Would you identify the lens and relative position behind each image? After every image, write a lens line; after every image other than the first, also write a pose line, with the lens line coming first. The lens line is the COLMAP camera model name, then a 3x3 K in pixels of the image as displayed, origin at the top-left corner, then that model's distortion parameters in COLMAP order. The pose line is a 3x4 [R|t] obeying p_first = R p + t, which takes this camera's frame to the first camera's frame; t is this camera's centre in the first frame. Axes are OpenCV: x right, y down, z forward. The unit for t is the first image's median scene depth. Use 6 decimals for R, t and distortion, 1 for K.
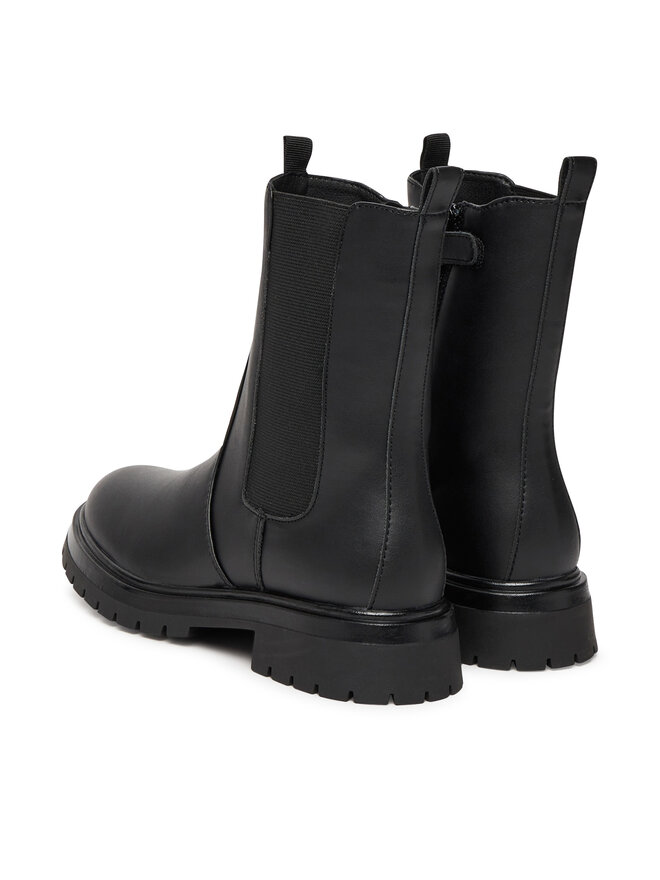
lens RADIAL K [[1511.2, 0, 329.2], [0, 1511.2, 440.6], [0, 0, 1]] dist [-0.098412, 0.000000]
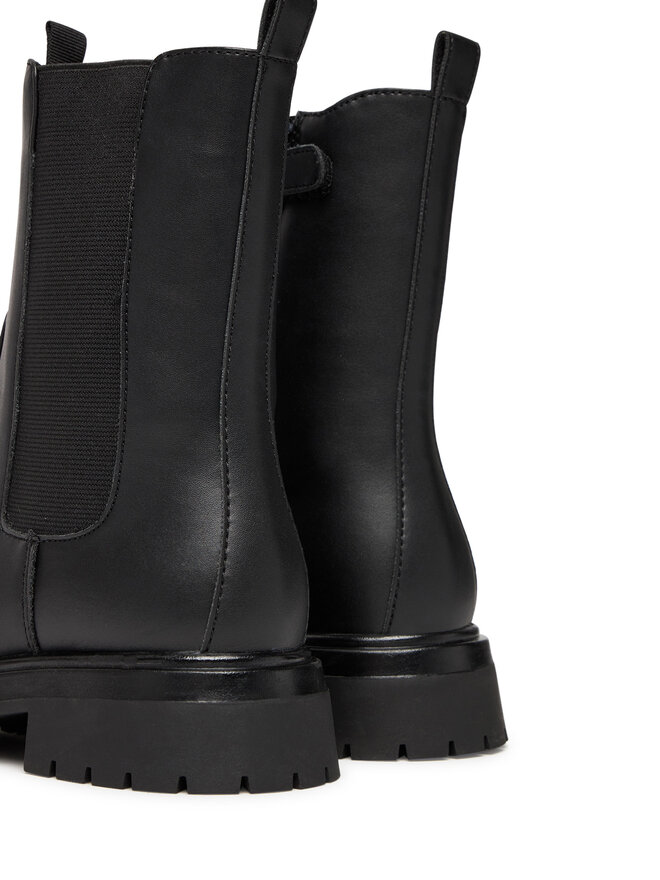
lens RADIAL K [[1698.6, 0, 331.0], [0, 1698.6, 439.7], [0, 0, 1]] dist [-0.047689, 0.000000]
pose [[0.987519, -0.032569, 0.154097, -0.028165], [0.052234, 0.990738, -0.125339, 0.107028], [-0.148587, 0.131824, 0.980074, 0.226011]]
